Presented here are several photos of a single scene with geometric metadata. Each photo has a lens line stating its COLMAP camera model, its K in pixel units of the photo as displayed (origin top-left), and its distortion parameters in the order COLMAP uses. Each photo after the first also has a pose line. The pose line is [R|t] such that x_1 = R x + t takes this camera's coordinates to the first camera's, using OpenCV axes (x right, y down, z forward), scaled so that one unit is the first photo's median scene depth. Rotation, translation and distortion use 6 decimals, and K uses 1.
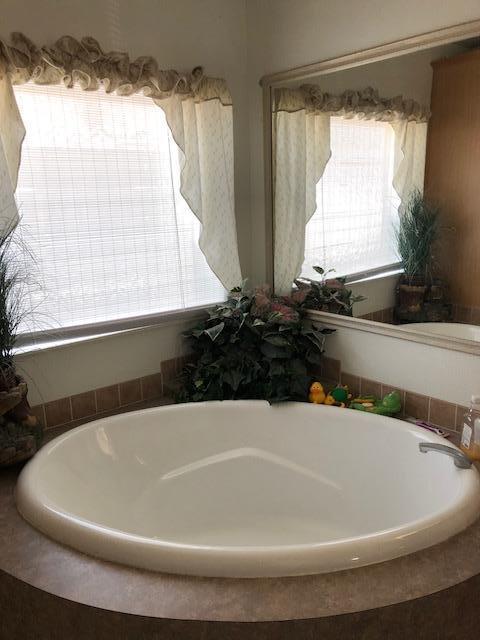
lens RADIAL K [[527.9, 0, 244.2], [0, 527.9, 320.3], [0, 0, 1]] dist [0.051345, -0.056253]
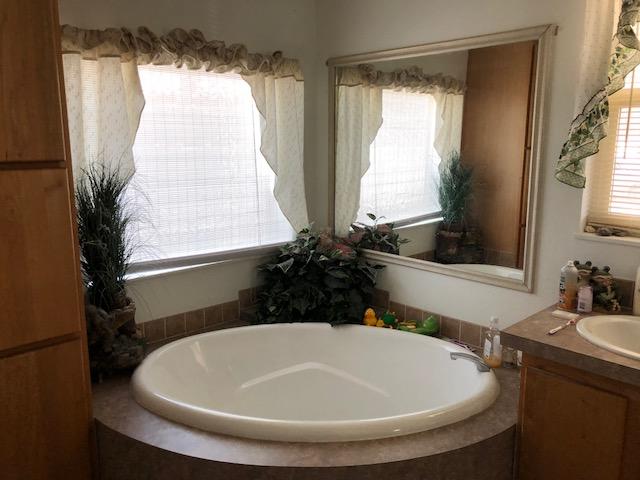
lens RADIAL K [[527.9, 0, 317.0], [0, 527.9, 240.4], [0, 0, 1]] dist [0.051345, -0.056253]
pose [[0.998587, 0.020388, 0.049079, -0.046790], [-0.018056, 0.998708, -0.047493, 0.020607], [-0.049984, 0.046539, 0.997665, -0.212277]]
